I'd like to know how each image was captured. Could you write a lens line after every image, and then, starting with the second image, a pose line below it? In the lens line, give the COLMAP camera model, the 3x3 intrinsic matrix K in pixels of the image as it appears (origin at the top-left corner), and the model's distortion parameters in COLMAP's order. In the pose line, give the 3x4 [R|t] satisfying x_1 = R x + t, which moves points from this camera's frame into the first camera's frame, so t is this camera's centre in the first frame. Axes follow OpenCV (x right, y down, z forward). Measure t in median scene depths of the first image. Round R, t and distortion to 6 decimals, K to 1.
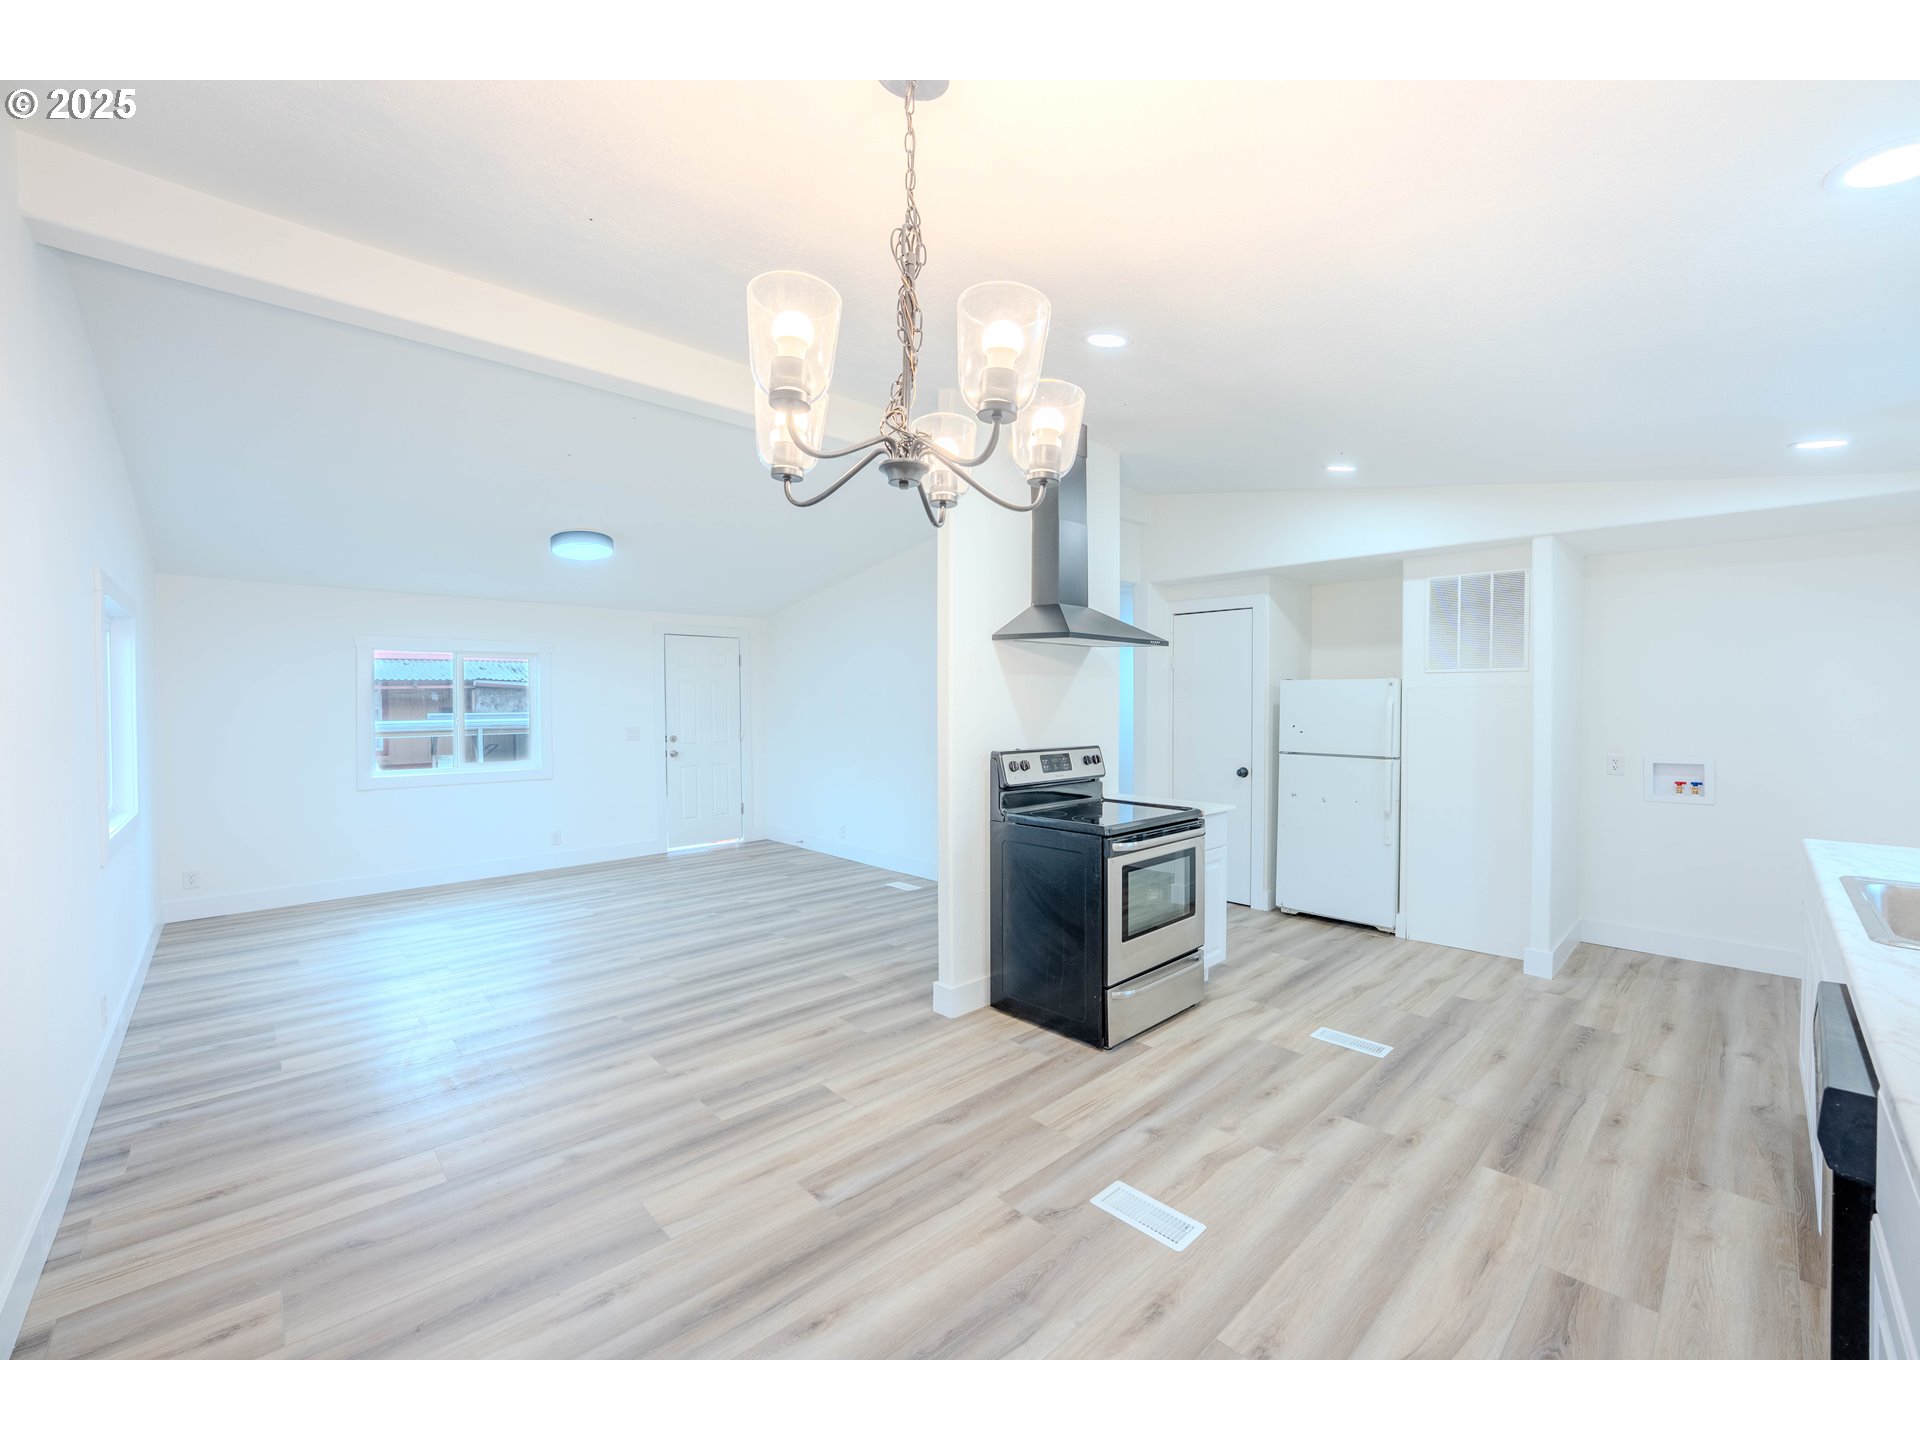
lens RADIAL K [[782.2, 0, 968.9], [0, 782.2, 714.5], [0, 0, 1]] dist [-0.018617, 0.000825]
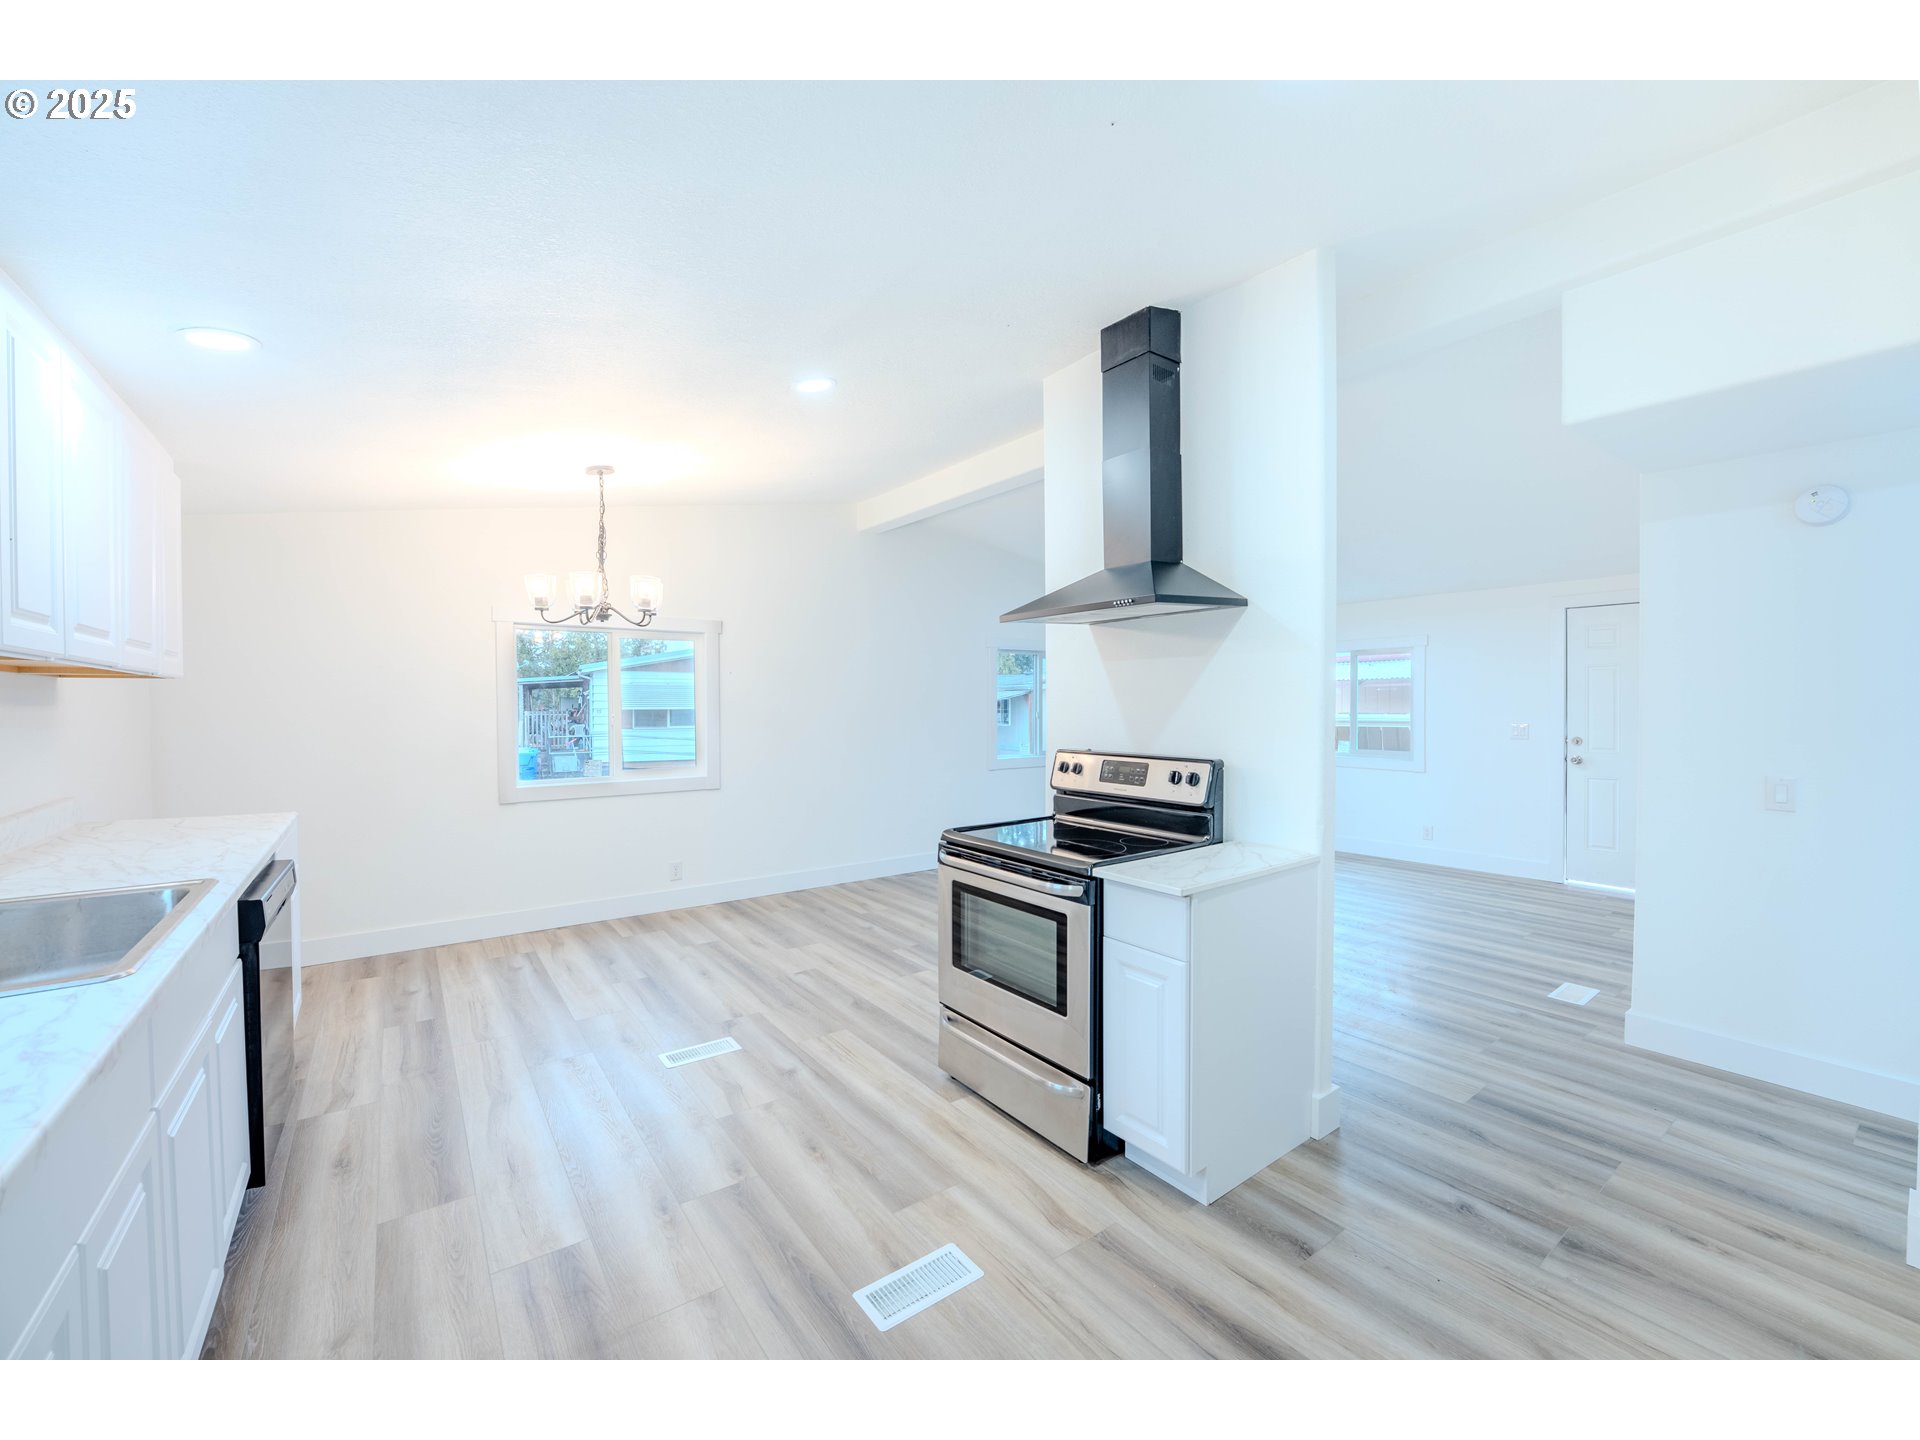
lens RADIAL K [[782.2, 0, 966.6], [0, 782.2, 714.2], [0, 0, 1]] dist [-0.018617, 0.000825]
pose [[-0.132712, 0.017603, -0.990998, 1.285718], [-0.008366, 0.999787, 0.018879, -0.013727], [0.991119, 0.010797, -0.132536, 1.356601]]
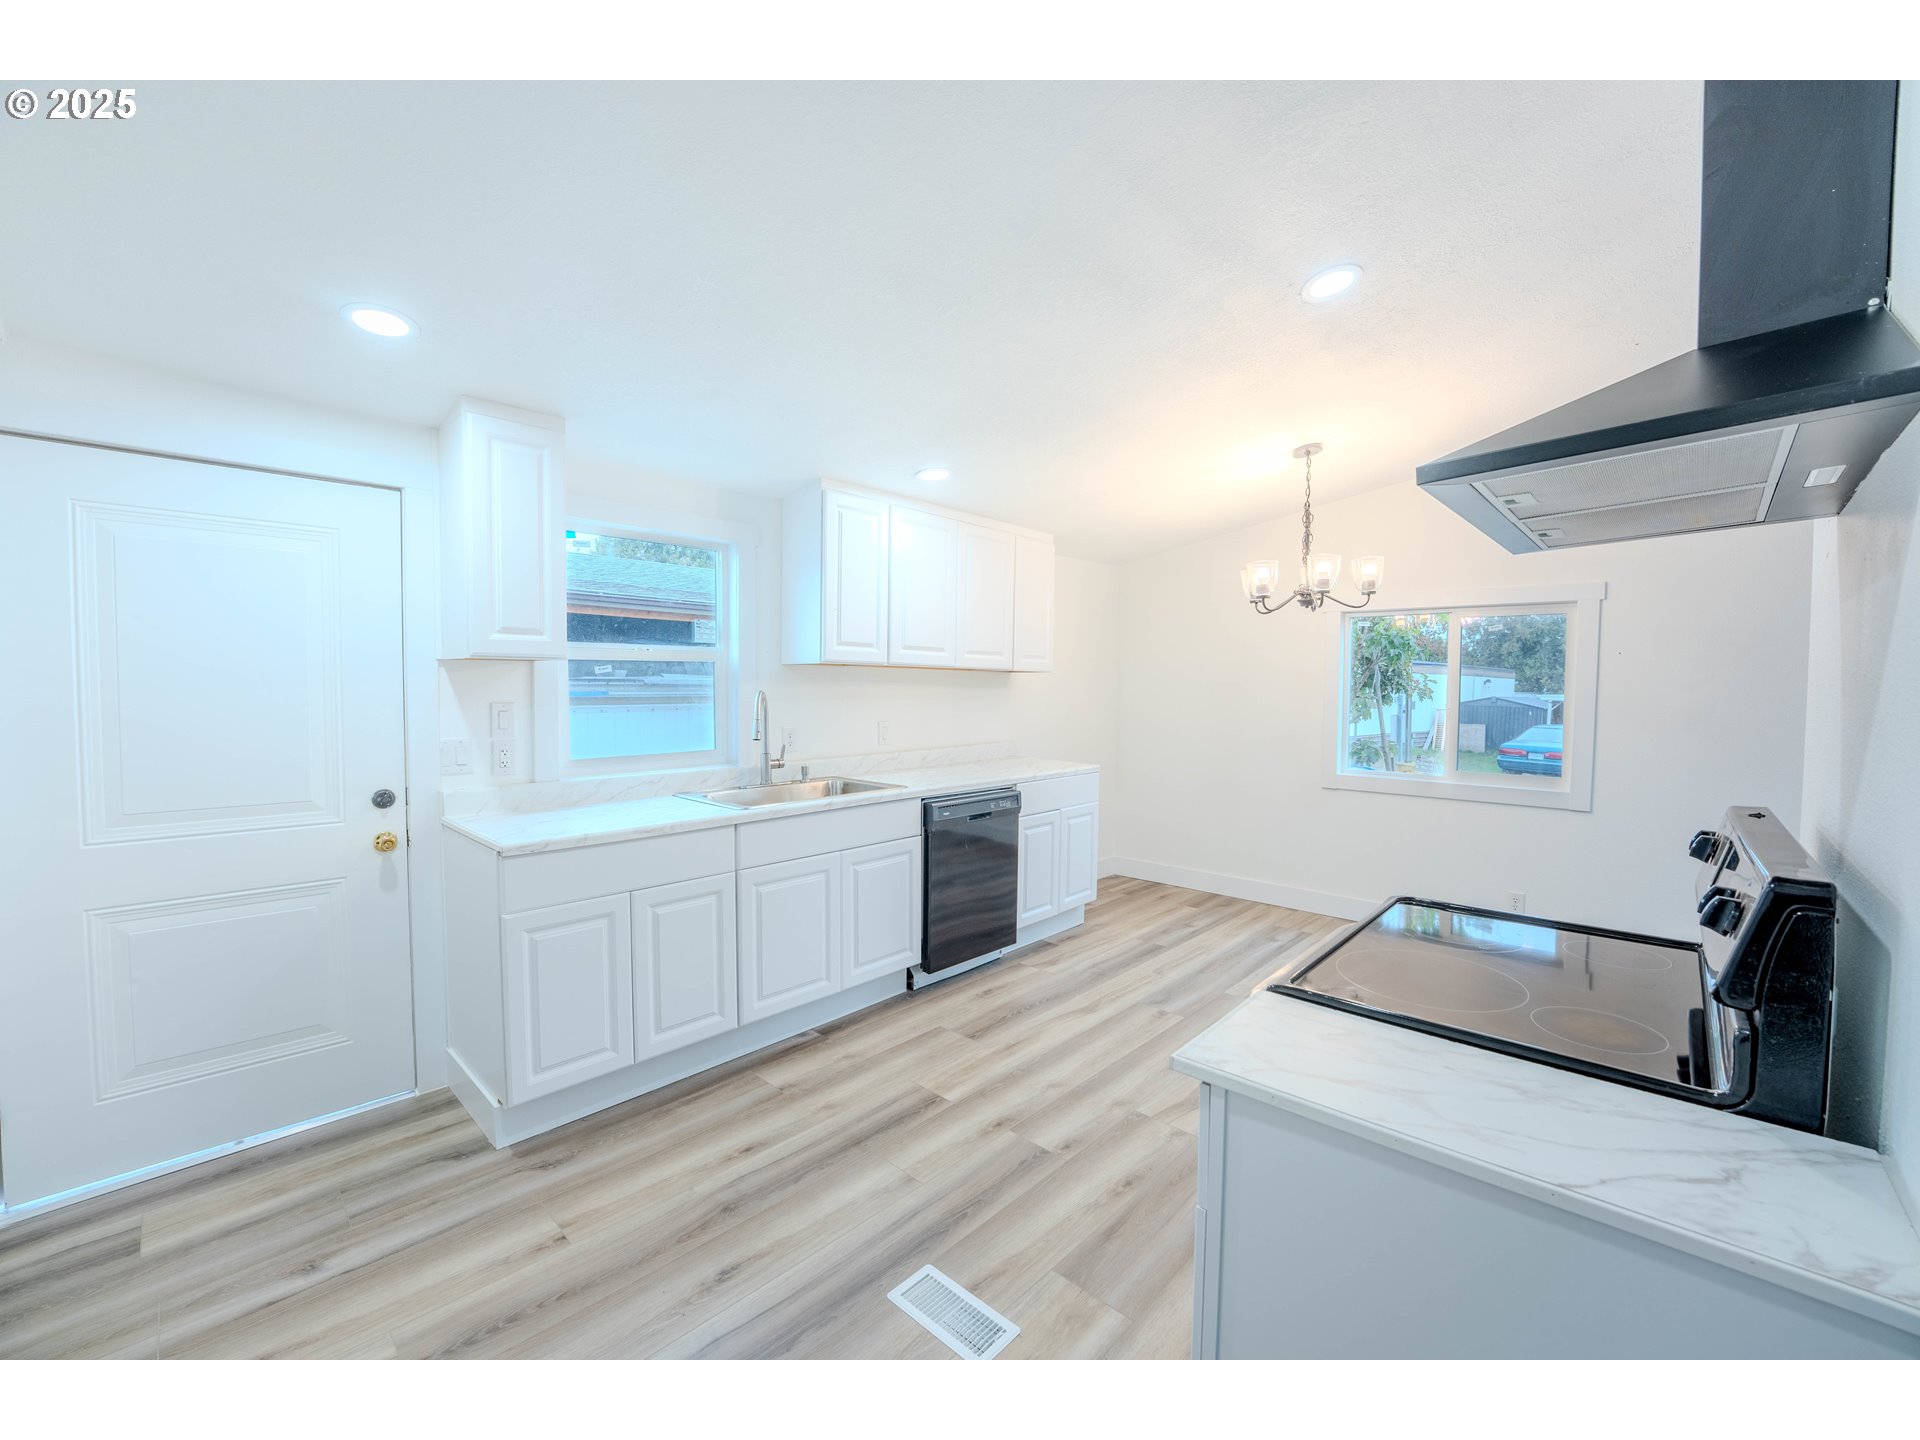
lens RADIAL K [[782.2, 0, 960.6], [0, 782.2, 712.3], [0, 0, 1]] dist [-0.018617, 0.000825]
pose [[-0.998900, -0.007526, -0.046278, 0.630941], [-0.009764, 0.998784, 0.048318, -0.026139], [0.045858, 0.048717, -0.997759, 1.860882]]
